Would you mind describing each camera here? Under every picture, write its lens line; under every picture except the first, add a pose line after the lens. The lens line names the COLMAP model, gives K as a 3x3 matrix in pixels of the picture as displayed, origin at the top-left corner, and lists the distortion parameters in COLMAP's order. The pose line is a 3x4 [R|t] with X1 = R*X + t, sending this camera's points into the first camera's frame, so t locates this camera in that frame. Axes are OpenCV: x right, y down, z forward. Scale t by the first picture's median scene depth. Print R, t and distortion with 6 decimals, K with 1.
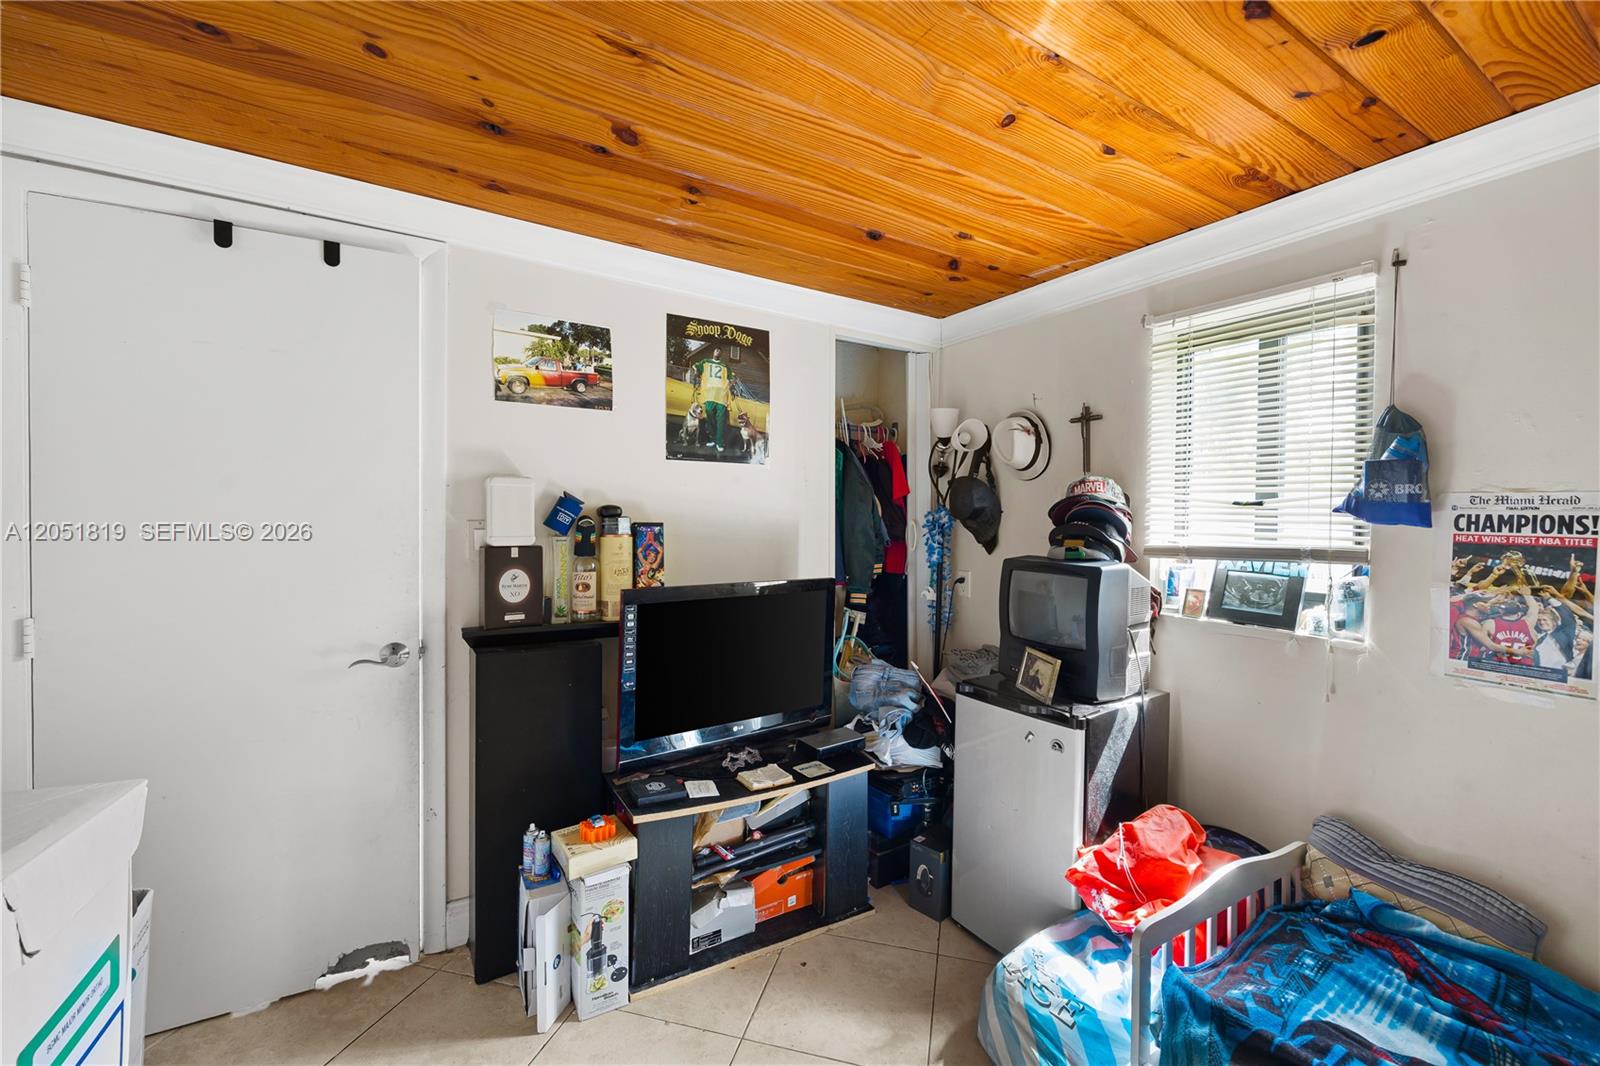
lens RADIAL K [[663.1, 0, 806.7], [0, 663.1, 528.6], [0, 0, 1]] dist [-0.002069, -0.000048]
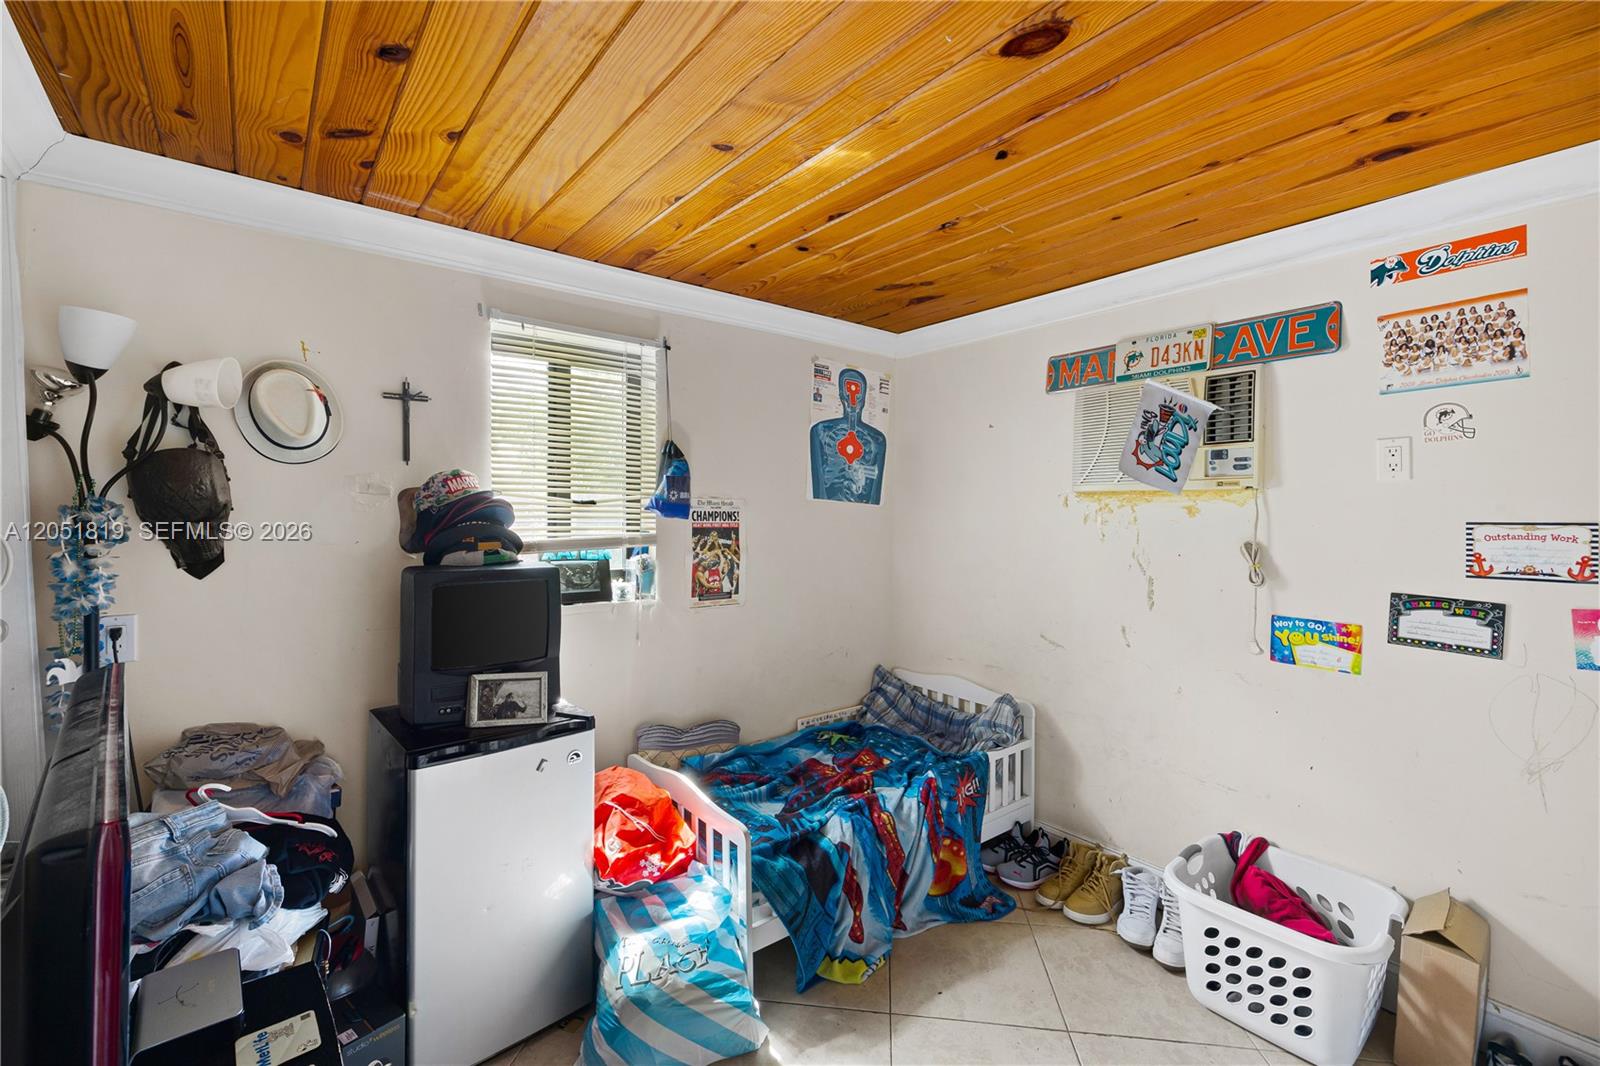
lens RADIAL K [[663.1, 0, 807.1], [0, 663.1, 518.8], [0, 0, 1]] dist [-0.002069, -0.000048]
pose [[-0.135818, -0.022656, 0.990475, -0.727605], [0.016311, 0.999552, 0.025100, -0.039687], [-0.990600, 0.019565, -0.135387, 0.951479]]
